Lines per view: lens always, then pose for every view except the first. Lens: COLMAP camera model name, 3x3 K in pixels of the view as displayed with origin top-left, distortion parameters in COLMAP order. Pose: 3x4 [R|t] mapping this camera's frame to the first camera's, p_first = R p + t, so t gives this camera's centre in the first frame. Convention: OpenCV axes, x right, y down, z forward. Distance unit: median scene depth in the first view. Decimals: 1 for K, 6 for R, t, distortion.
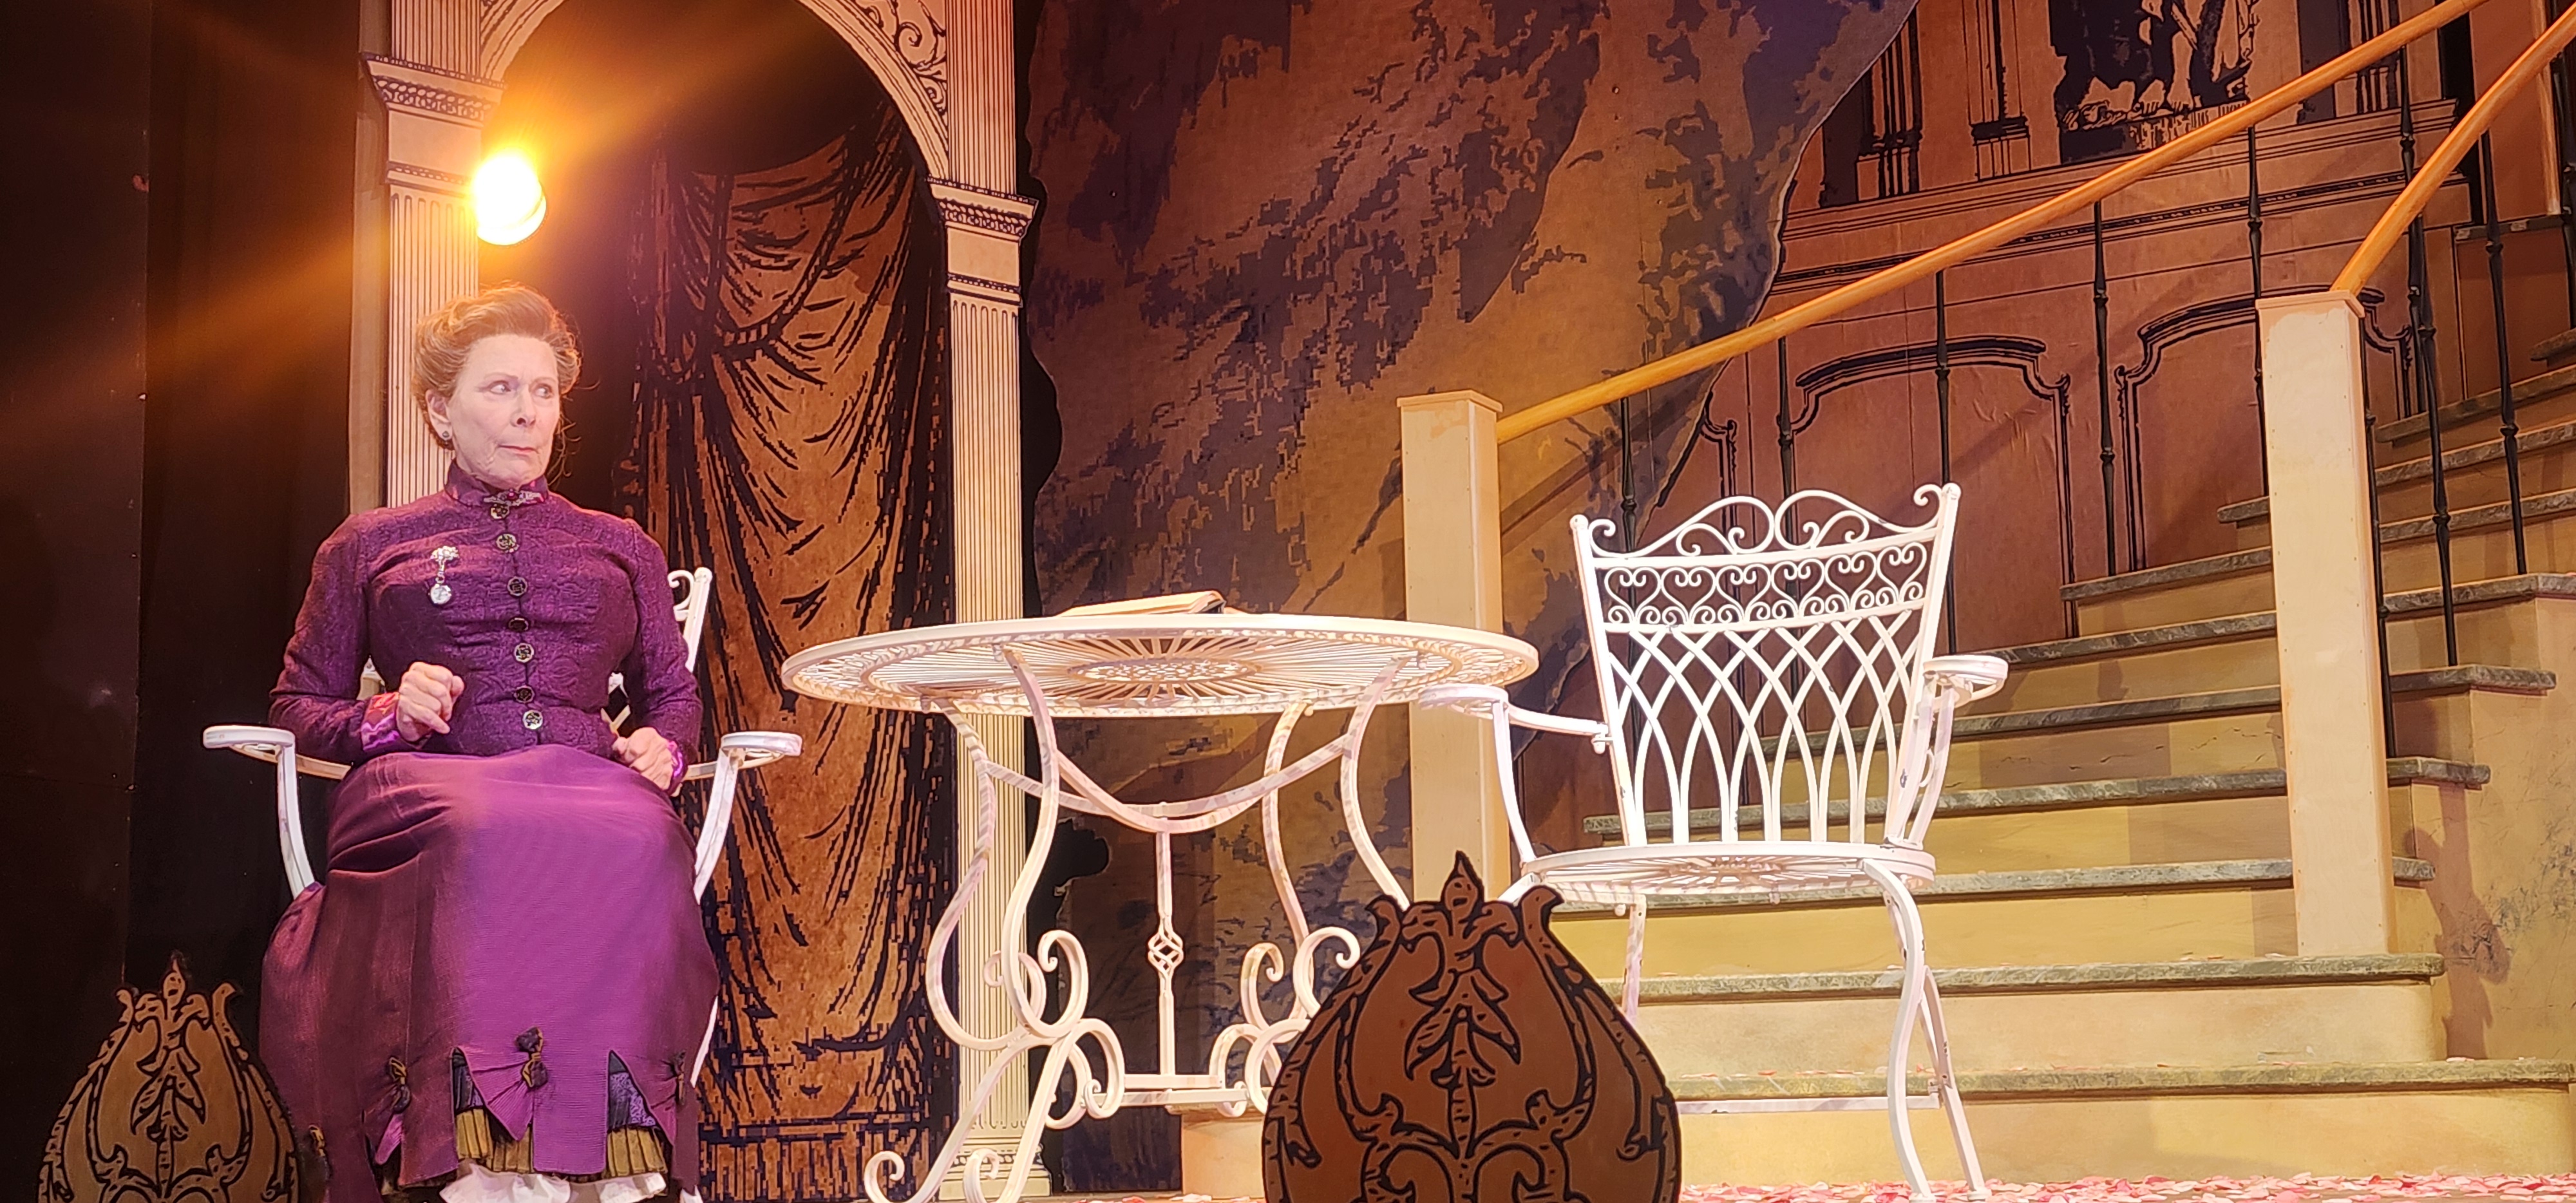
lens RADIAL K [[3593.8, 0, 1307.2], [0, 3593.8, 606.1], [0, 0, 1]] dist [0.139605, 0.000000]
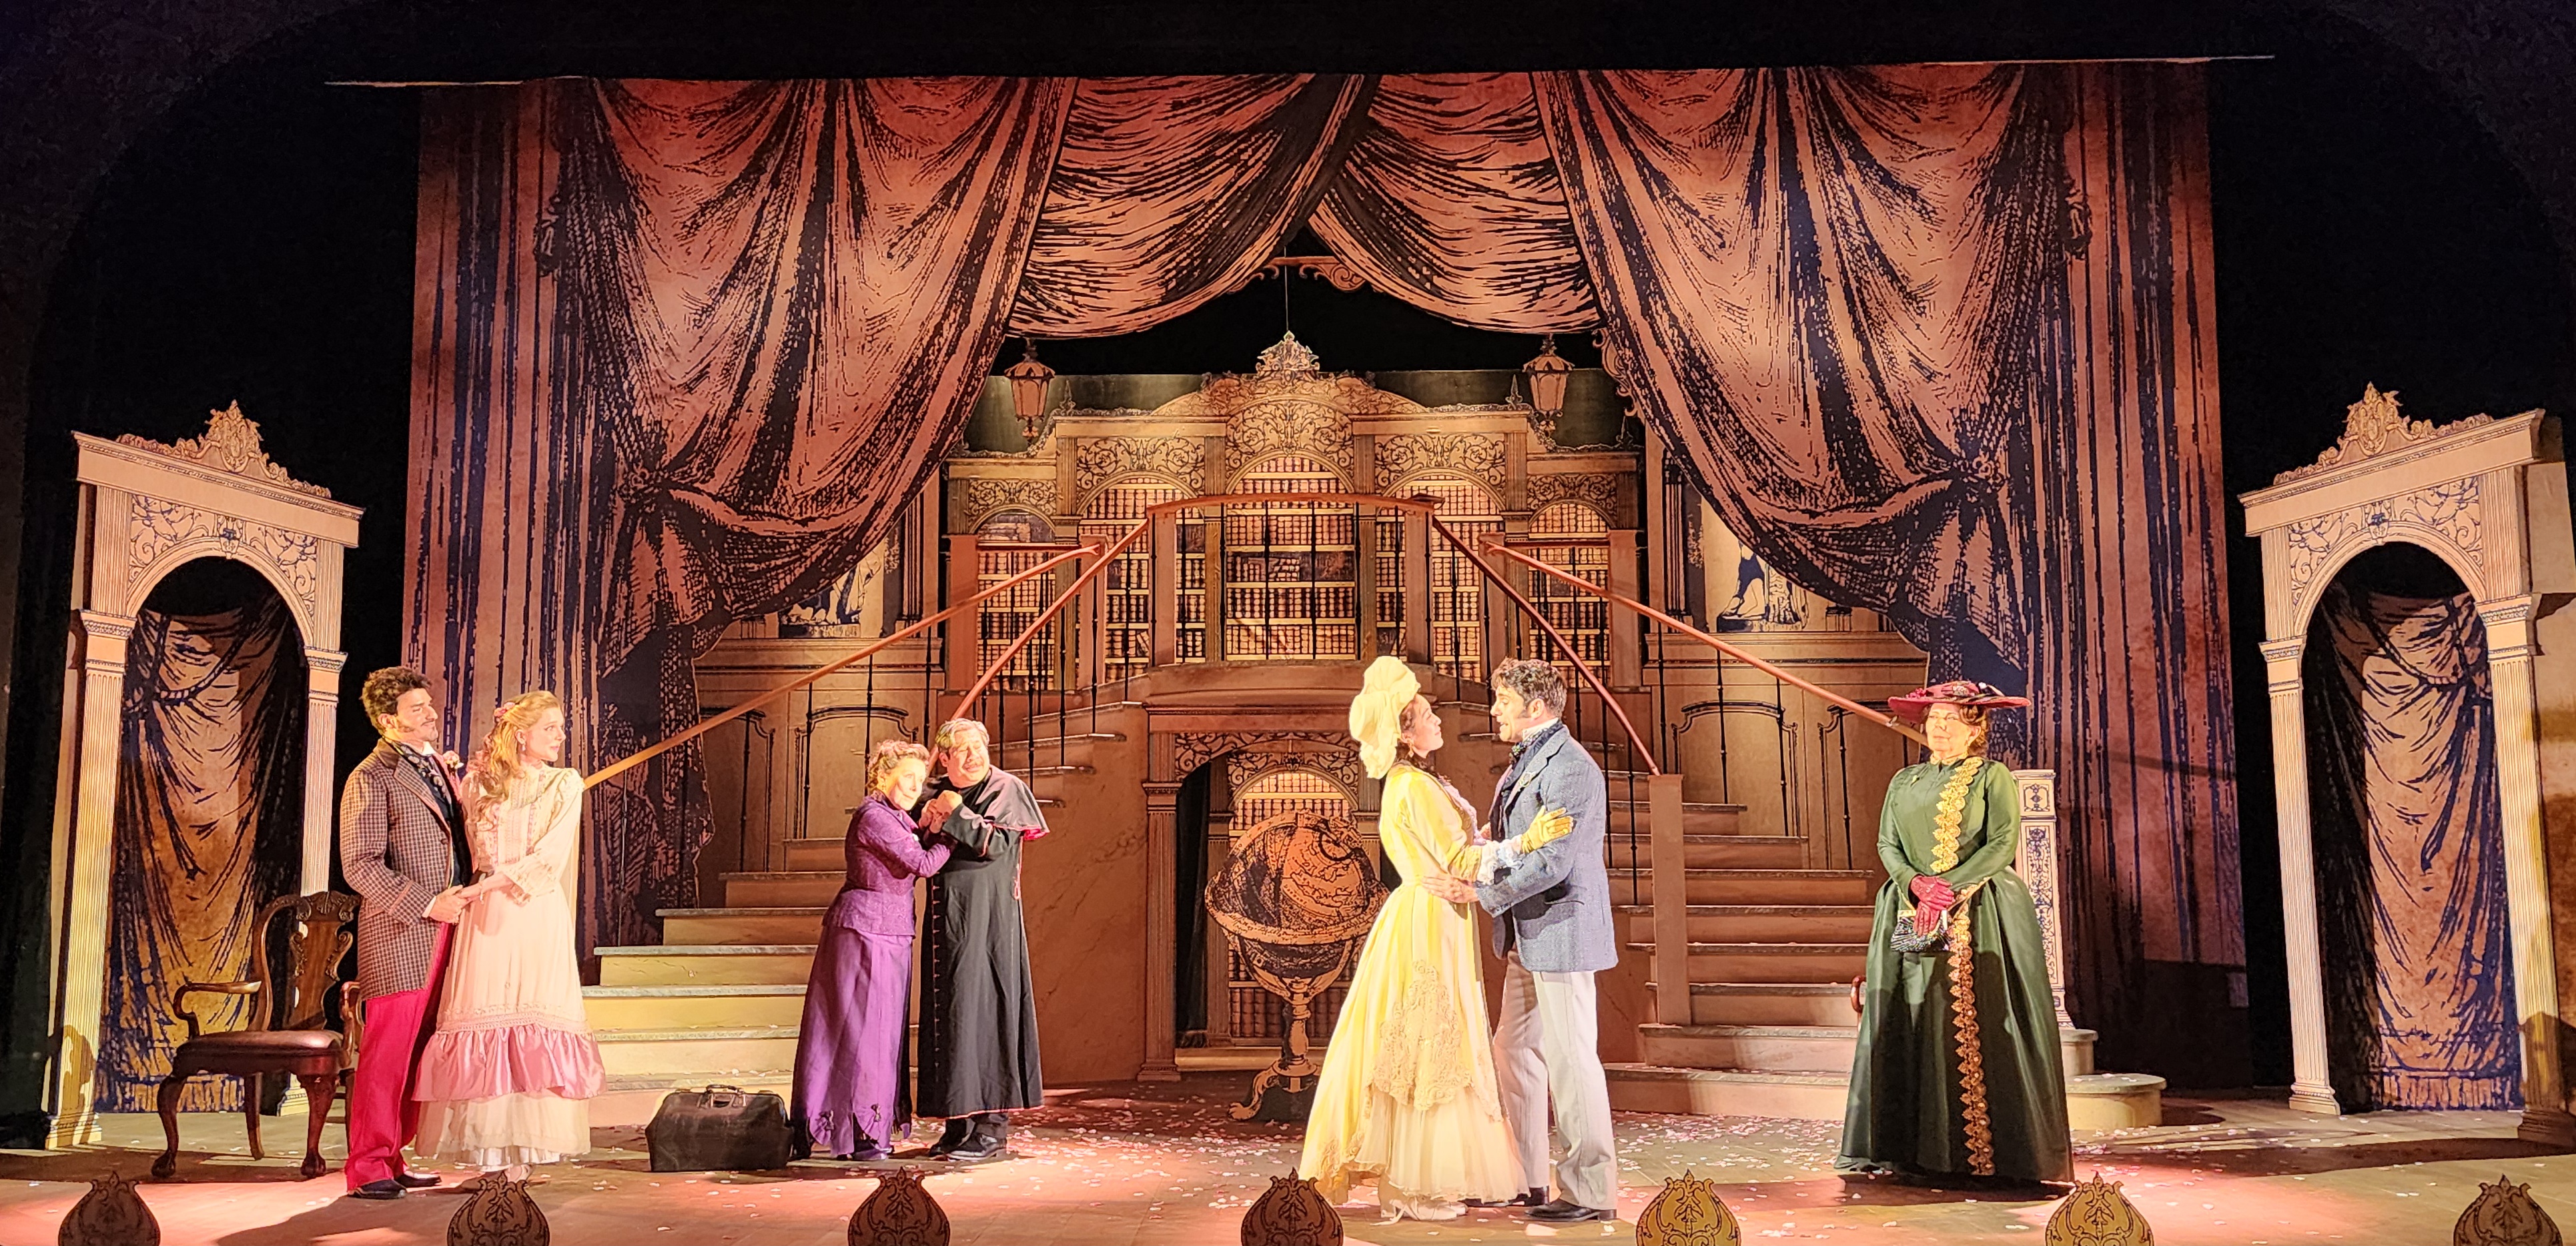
lens RADIAL K [[2195.3, 0, 1233.9], [0, 2195.3, 640.3], [0, 0, 1]] dist [0.049914, -0.046146]
pose [[0.865653, 0.076626, 0.494746, -0.268839], [-0.089328, 0.996000, 0.002038, -0.167981], [-0.492611, -0.045959, 0.869035, -0.422915]]
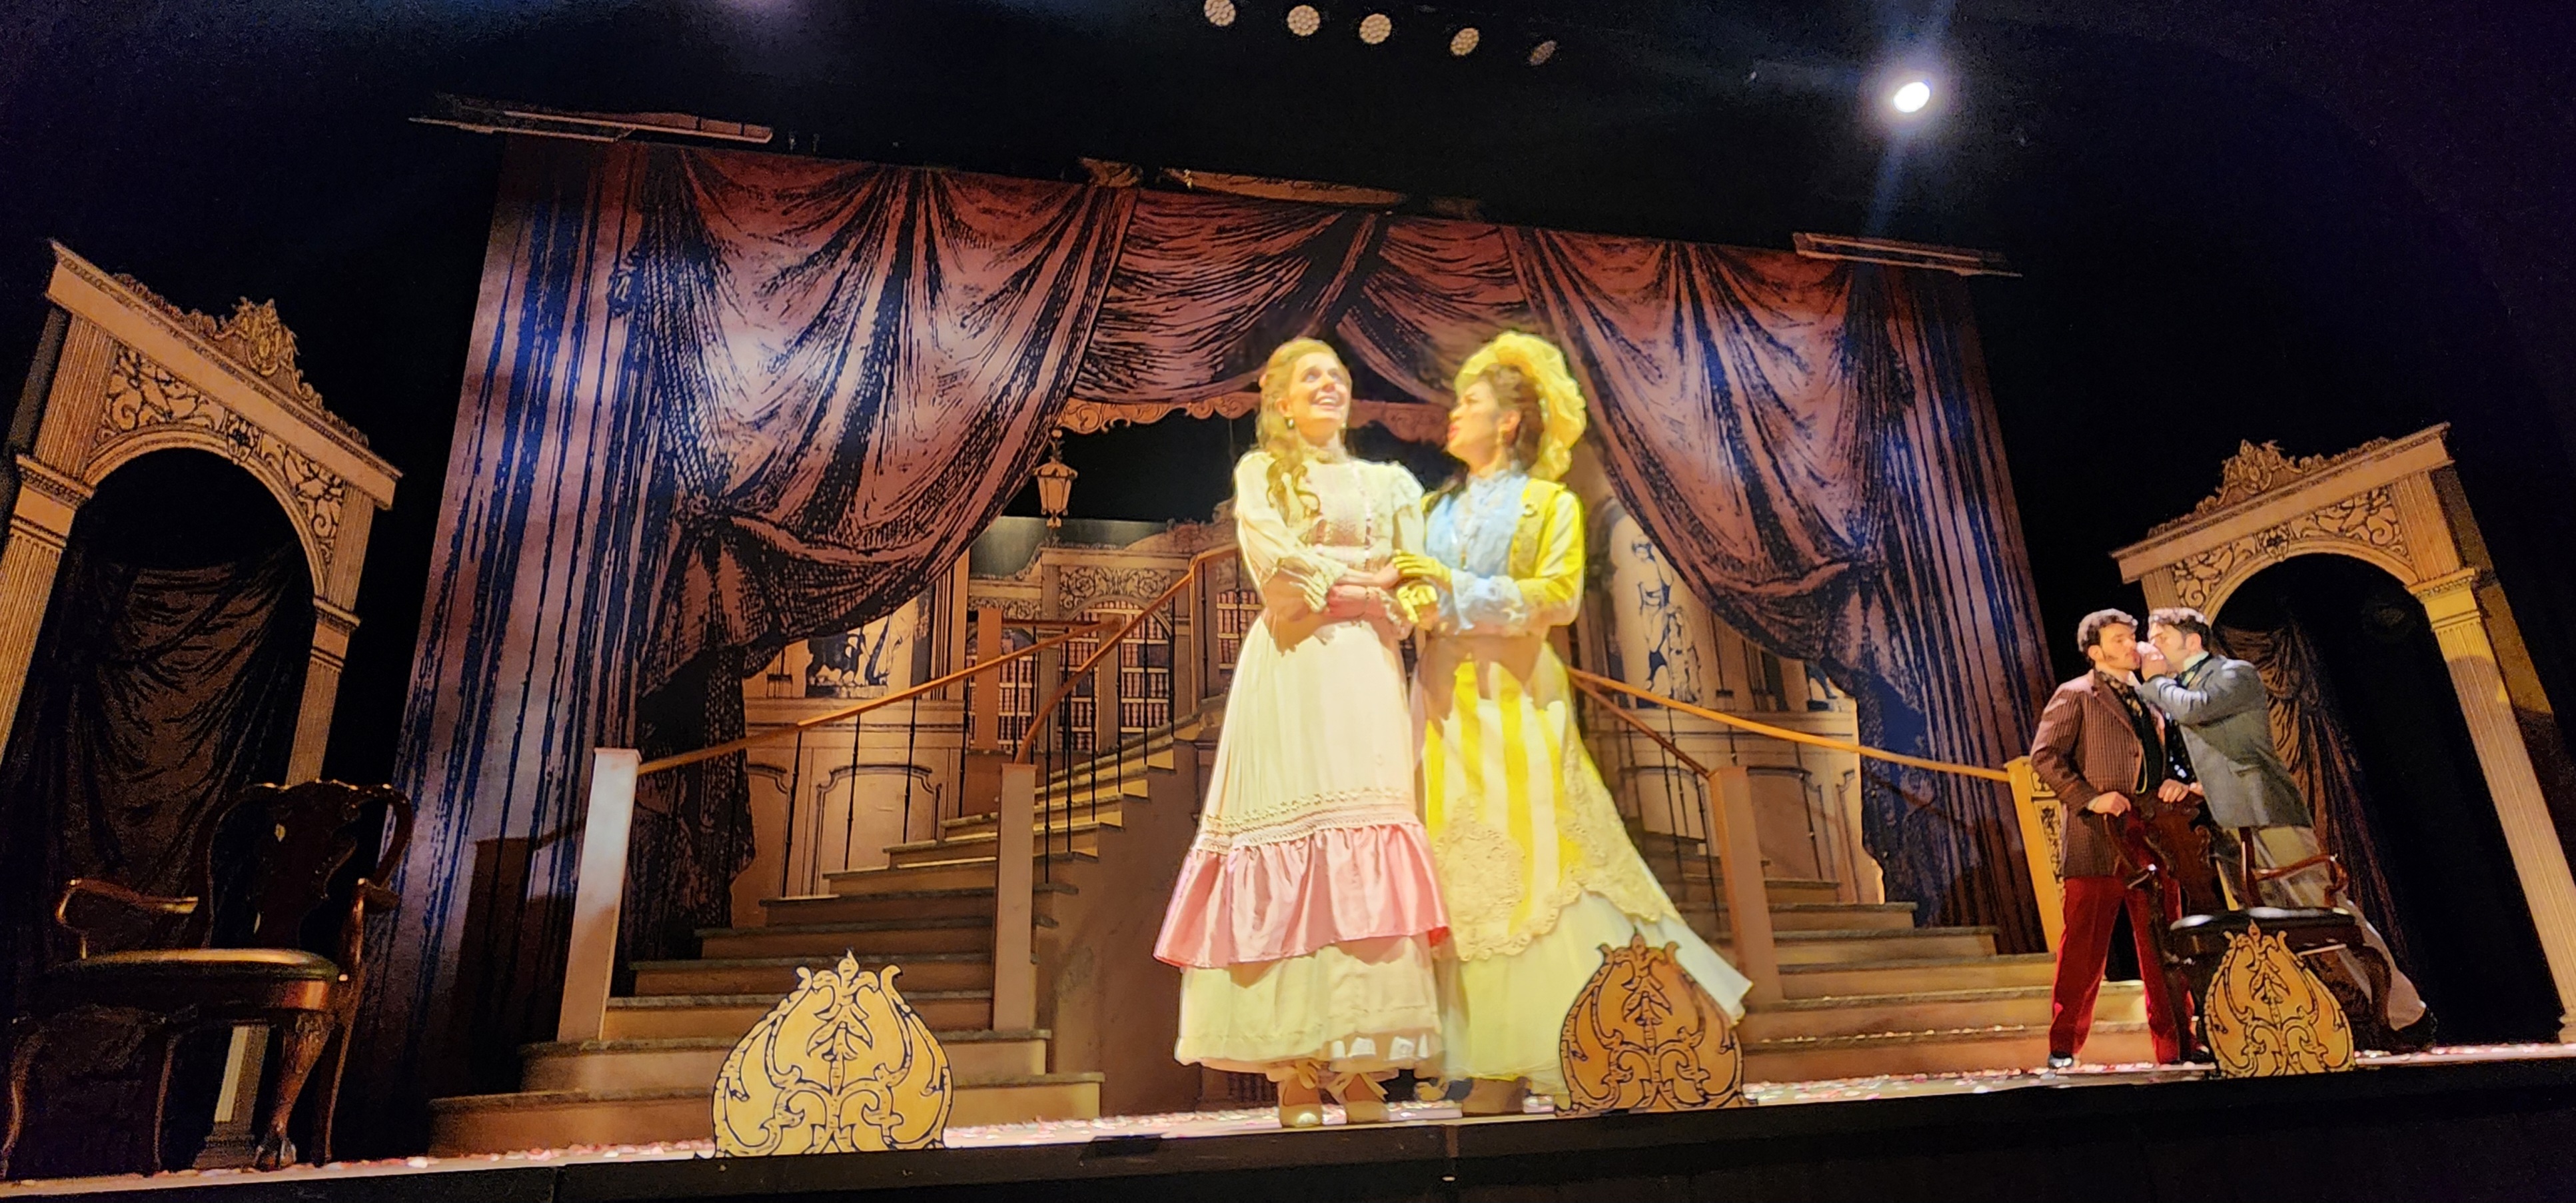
lens RADIAL K [[1376.0, 0, 1304.6], [0, 1376.0, 601.1], [0, 0, 1]] dist [-0.005049, 0.002057]
pose [[0.711110, 0.228761, 0.664824, -0.204487], [-0.073361, 0.964568, -0.253432, 0.028188], [-0.699243, 0.131446, 0.702695, 0.122327]]
